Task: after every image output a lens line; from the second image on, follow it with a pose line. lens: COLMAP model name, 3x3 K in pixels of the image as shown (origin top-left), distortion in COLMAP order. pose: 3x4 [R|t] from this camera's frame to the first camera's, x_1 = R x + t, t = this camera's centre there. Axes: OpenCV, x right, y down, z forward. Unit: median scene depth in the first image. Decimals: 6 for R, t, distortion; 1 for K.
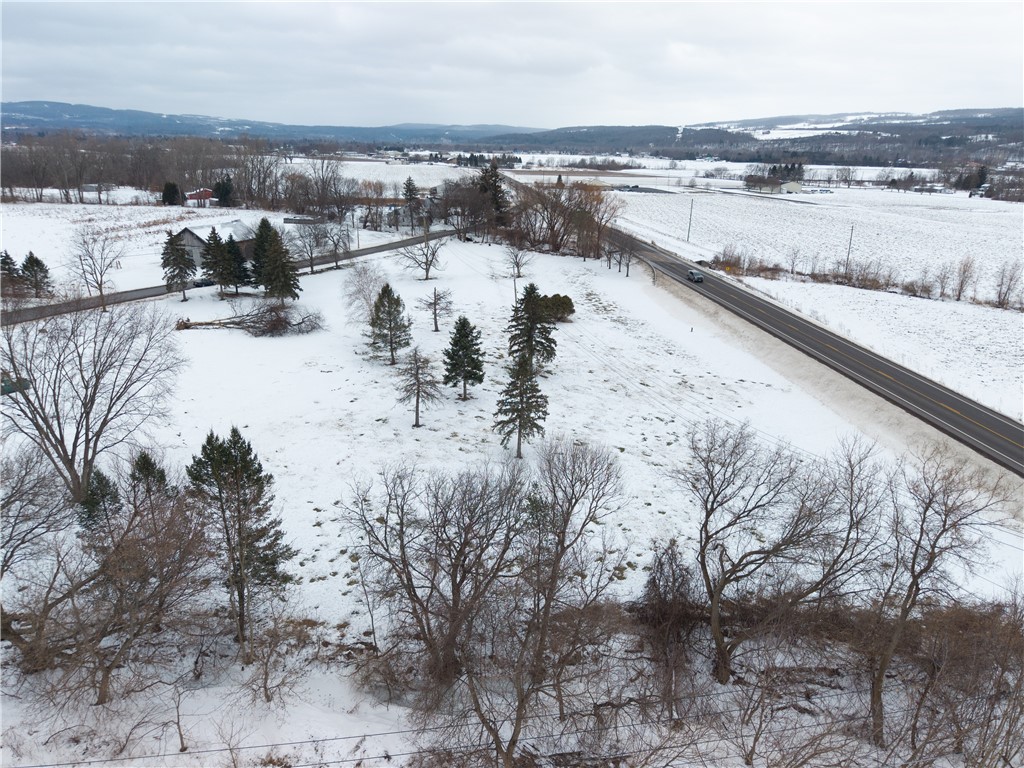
lens RADIAL K [[682.9, 0, 510.1], [0, 682.9, 383.9], [0, 0, 1]] dist [0.016308, -0.017940]
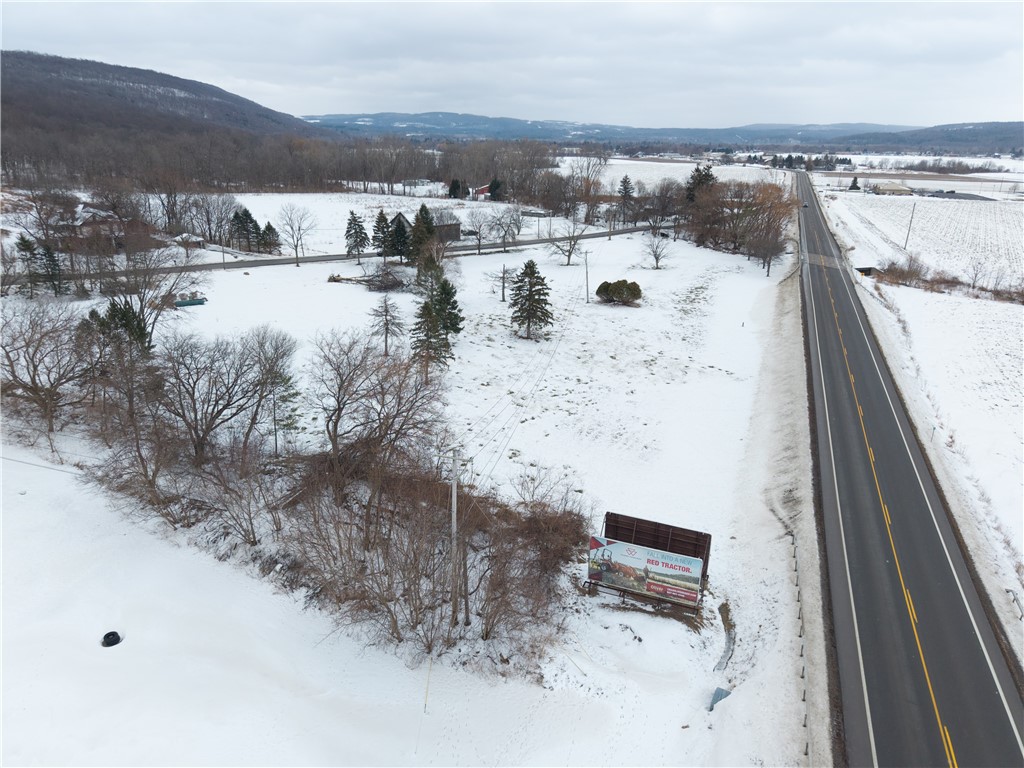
lens RADIAL K [[682.9, 0, 507.5], [0, 682.9, 385.6], [0, 0, 1]] dist [0.016308, -0.017940]
pose [[0.891346, 0.143713, -0.429940, 0.278711], [-0.143918, 0.989064, 0.032239, 0.018755], [0.429871, 0.033140, 0.902282, -0.038896]]
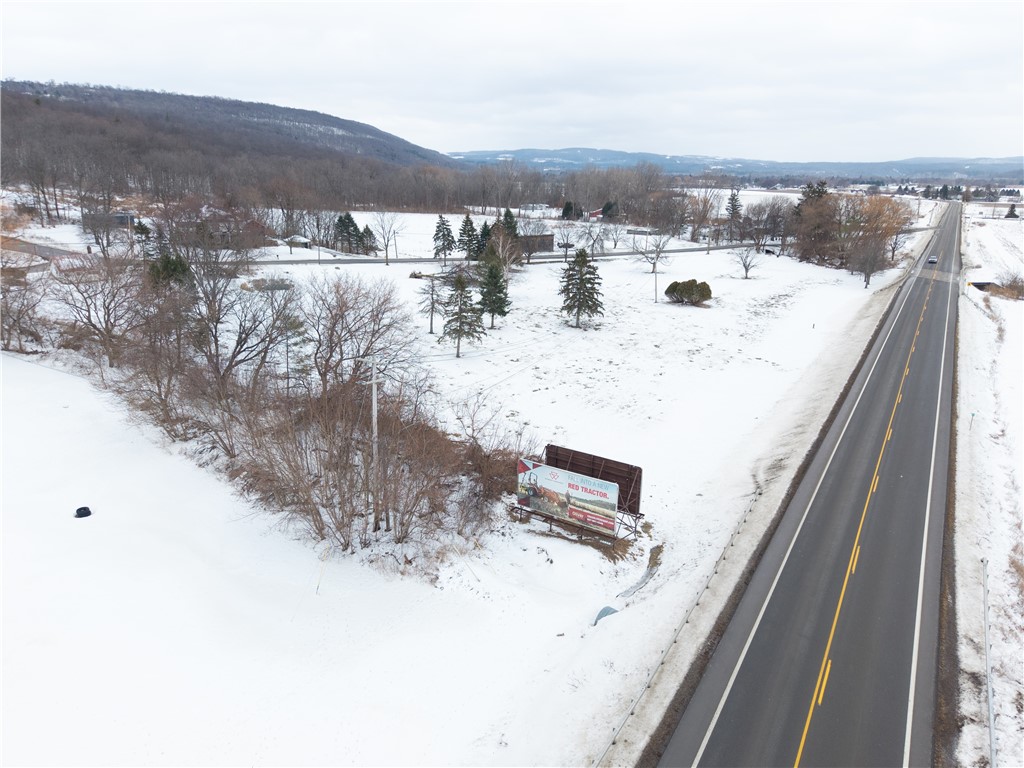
lens RADIAL K [[682.9, 0, 508.0], [0, 682.9, 385.3], [0, 0, 1]] dist [0.016308, -0.017940]
pose [[0.790250, 0.170371, -0.588624, 0.348750], [-0.198361, 0.979976, 0.017335, 0.047686], [0.579791, 0.103061, 0.808221, -0.004863]]
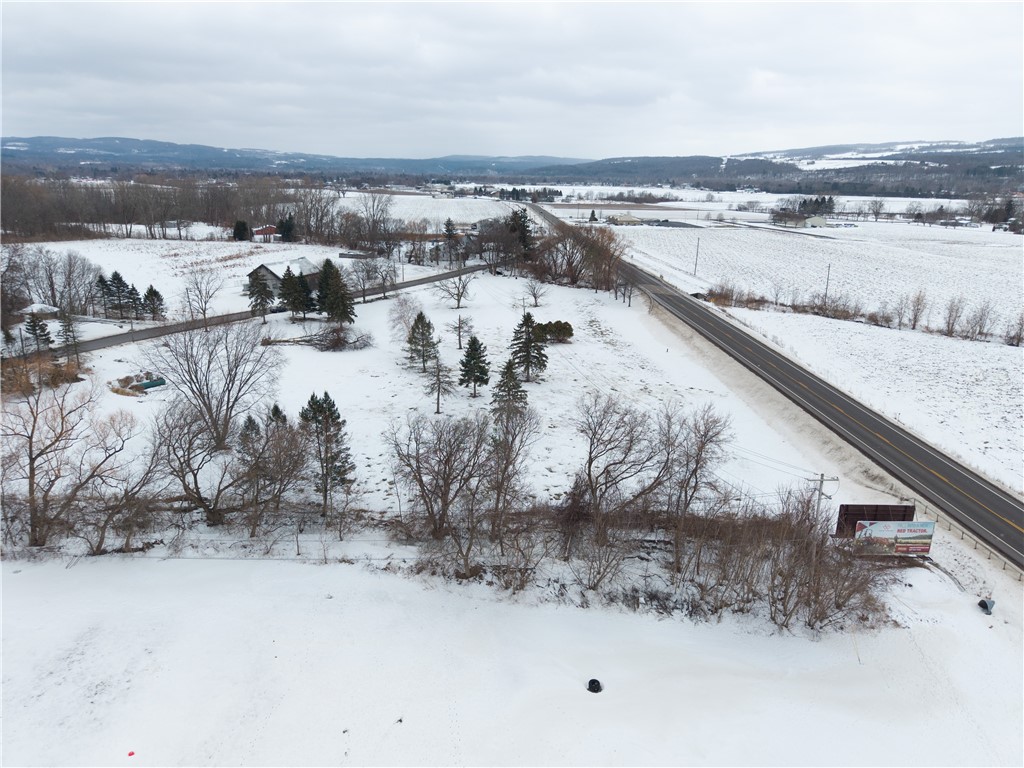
lens RADIAL K [[682.9, 0, 507.9], [0, 682.9, 380.8], [0, 0, 1]] dist [0.016308, -0.017940]
pose [[0.997755, 0.013487, -0.065595, 0.041715], [-0.016367, 0.998916, -0.043568, 0.023161], [0.064937, 0.044543, 0.996895, -0.165963]]
